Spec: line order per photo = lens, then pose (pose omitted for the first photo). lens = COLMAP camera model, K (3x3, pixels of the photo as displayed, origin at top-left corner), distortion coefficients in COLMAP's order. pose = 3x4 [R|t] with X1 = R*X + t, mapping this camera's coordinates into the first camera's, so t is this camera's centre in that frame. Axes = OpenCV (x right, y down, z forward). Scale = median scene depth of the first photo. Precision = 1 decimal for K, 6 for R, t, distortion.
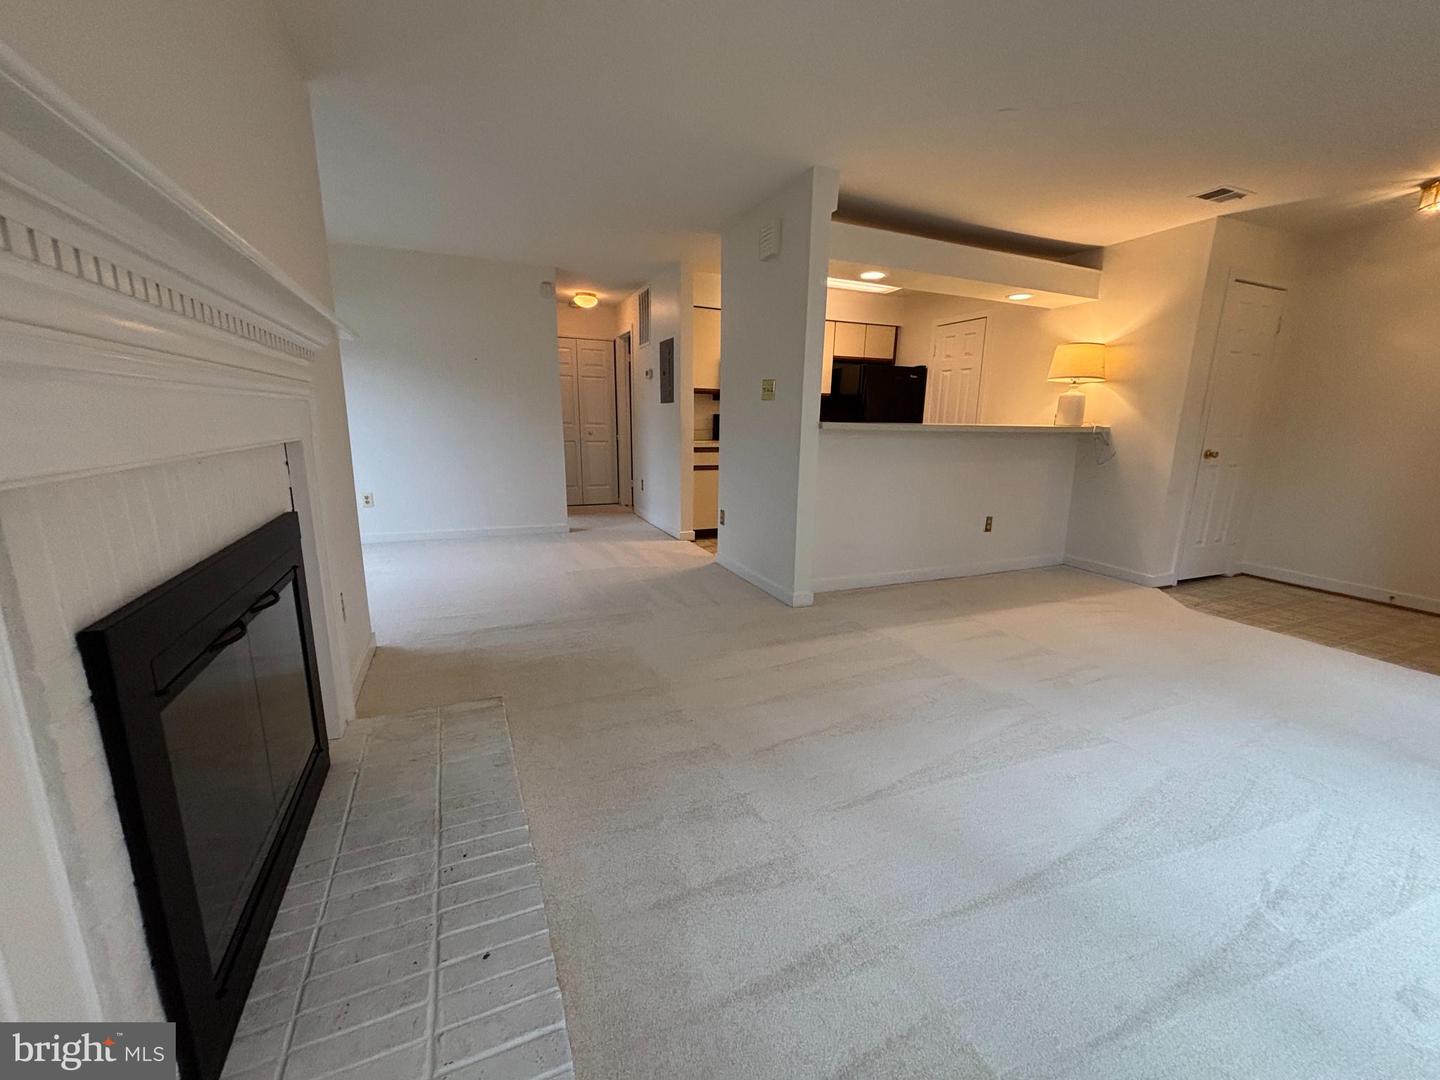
lens RADIAL K [[579.1, 0, 720.8], [0, 579.1, 539.7], [0, 0, 1]] dist [-0.000797, 0.000134]
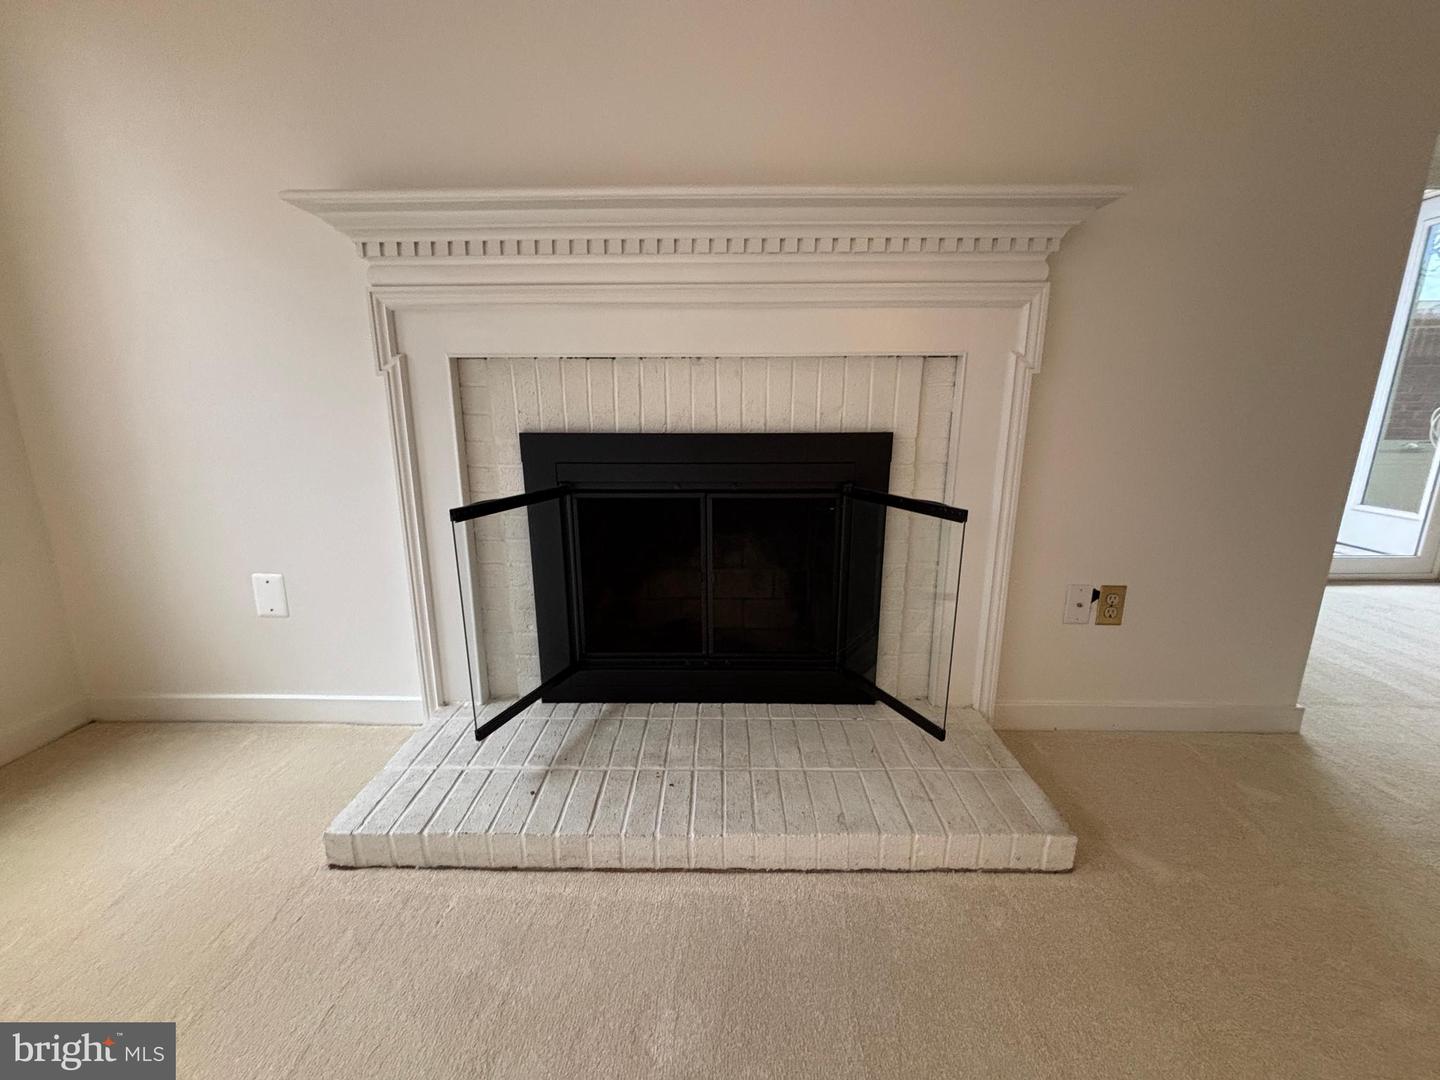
lens RADIAL K [[579.1, 0, 720.4], [0, 579.1, 542.4], [0, 0, 1]] dist [-0.000797, 0.000134]
pose [[-0.424218, 0.199593, -0.883290, 0.091345], [-0.193064, 0.933048, 0.303559, -0.041610], [0.884740, 0.299307, -0.357281, 0.421346]]
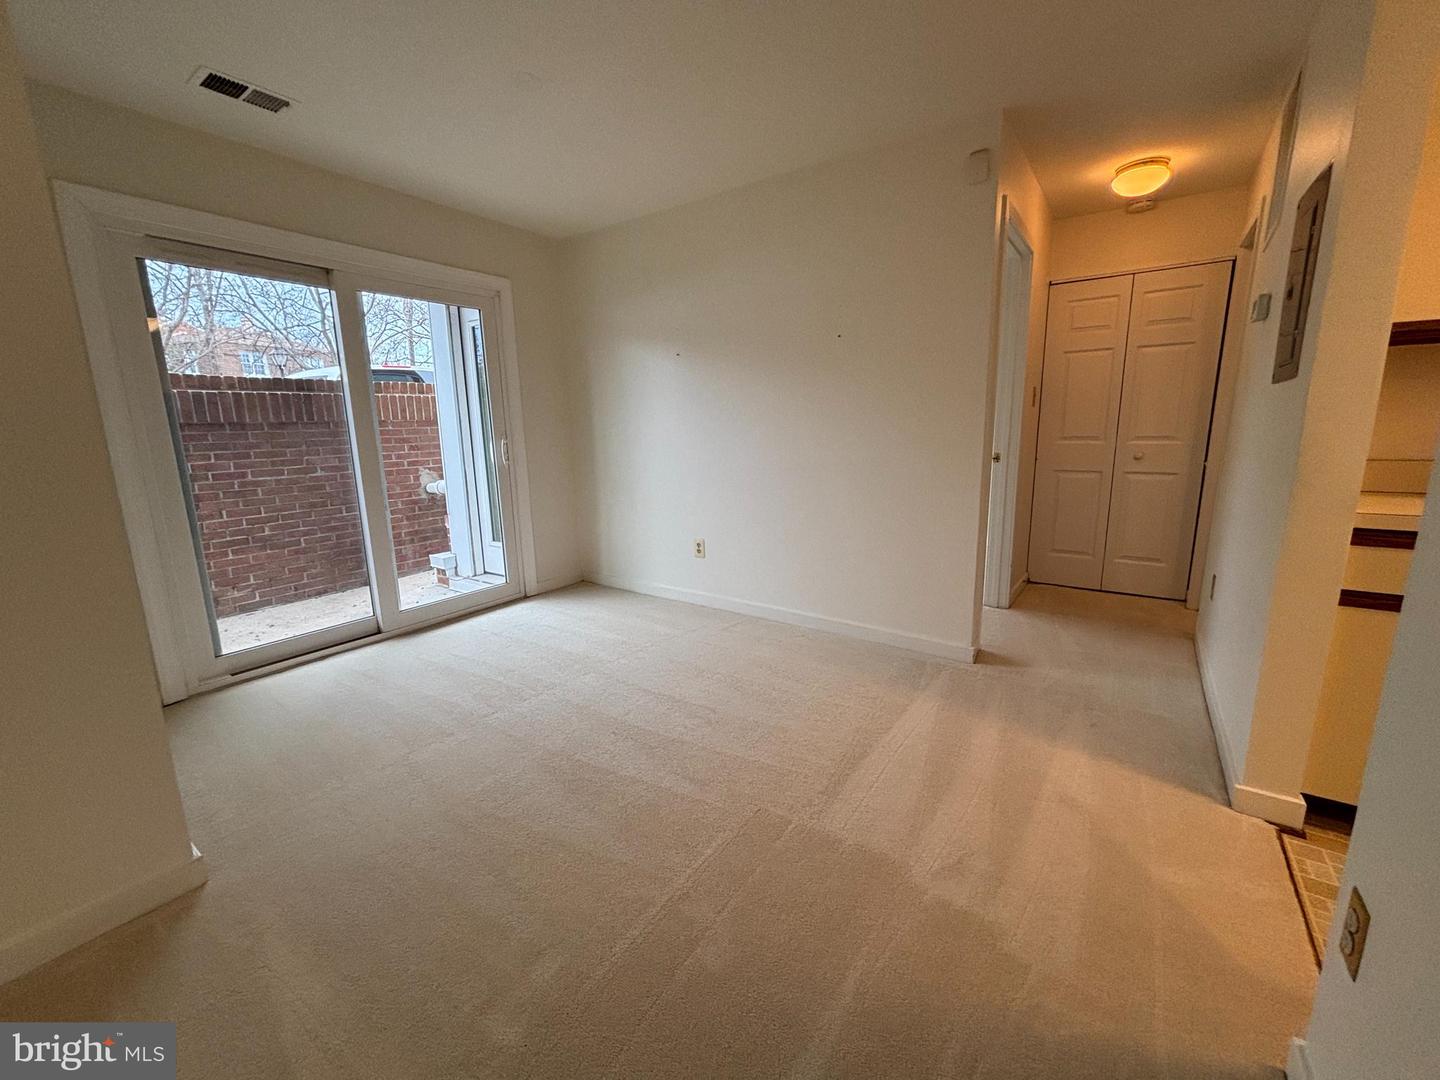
lens RADIAL K [[579.1, 0, 726.6], [0, 579.1, 540.6], [0, 0, 1]] dist [-0.000797, 0.000134]
pose [[0.521383, 0.142135, -0.841402, 0.042605], [-0.150138, 0.985928, 0.073515, -0.160739], [0.840011, 0.087997, 0.535386, 0.726593]]
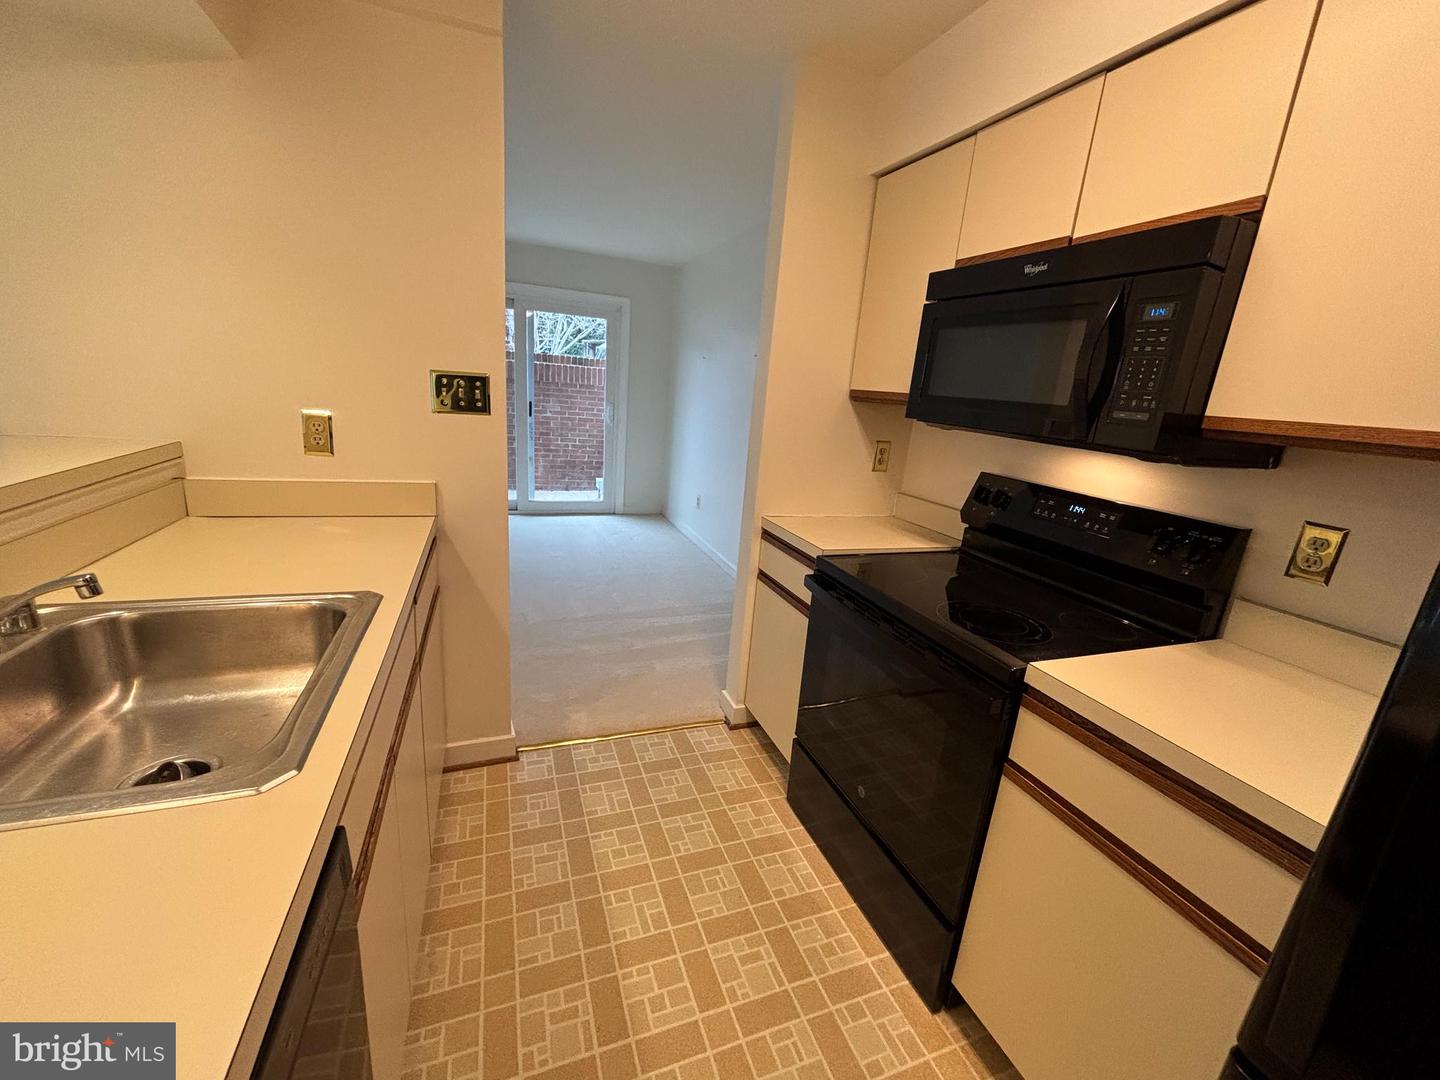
lens RADIAL K [[579.1, 0, 721.5], [0, 579.1, 540.8], [0, 0, 1]] dist [-0.000797, 0.000134]
pose [[-0.041381, 0.240385, -0.969795, 0.455749], [-0.286958, 0.926874, 0.241990, -0.304380], [0.957049, 0.288304, 0.030625, 1.192318]]
